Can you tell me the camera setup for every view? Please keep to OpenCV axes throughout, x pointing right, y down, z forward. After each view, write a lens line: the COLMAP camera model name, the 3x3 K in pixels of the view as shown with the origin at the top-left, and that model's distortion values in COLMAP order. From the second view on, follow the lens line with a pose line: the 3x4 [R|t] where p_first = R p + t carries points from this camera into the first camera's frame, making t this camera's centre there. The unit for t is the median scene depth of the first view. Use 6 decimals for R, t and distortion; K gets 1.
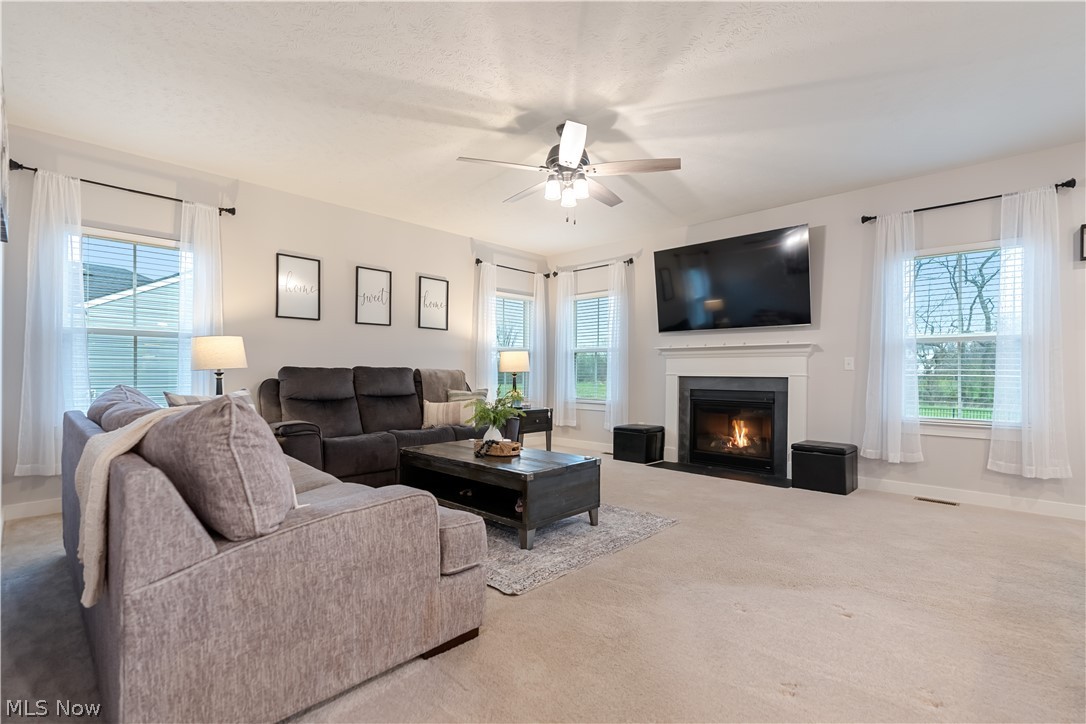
lens RADIAL K [[498.2, 0, 547.7], [0, 498.2, 370.7], [0, 0, 1]] dist [-0.005218, 0.002279]
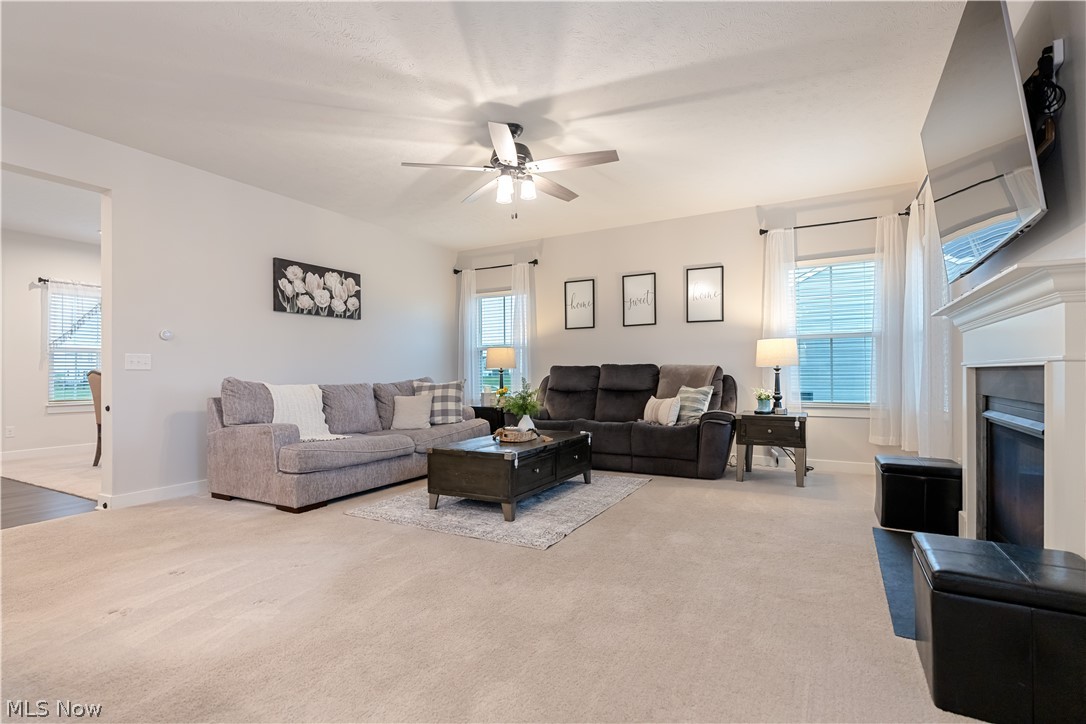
lens RADIAL K [[521.5, 0, 543.8], [0, 521.5, 364.5], [0, 0, 1]] dist [-0.002089, 0.002864]
pose [[0.243436, -0.023112, -0.969642, 0.814856], [0.009621, 0.999724, -0.021414, 0.017918], [0.969869, -0.004116, 0.243591, 0.598615]]
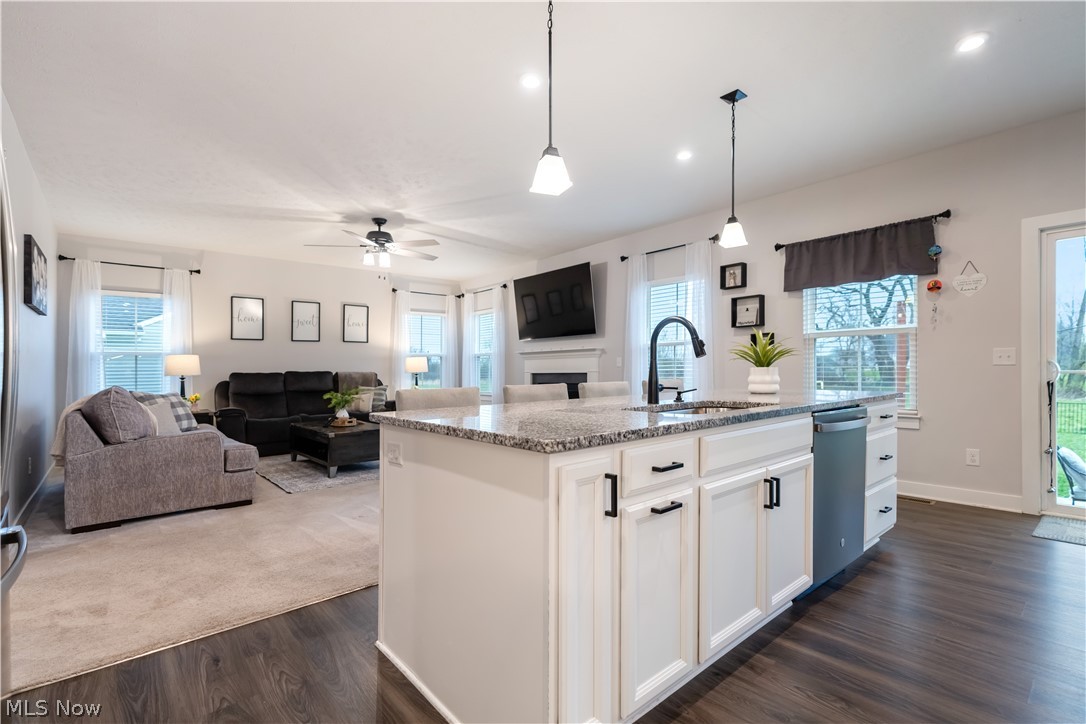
lens RADIAL K [[498.2, 0, 551.8], [0, 498.2, 361.6], [0, 0, 1]] dist [-0.005218, 0.002279]
pose [[0.995608, -0.021659, -0.091077, 0.543650], [0.020432, 0.999688, -0.014384, -0.000019], [0.091360, 0.012460, 0.995740, -0.393136]]
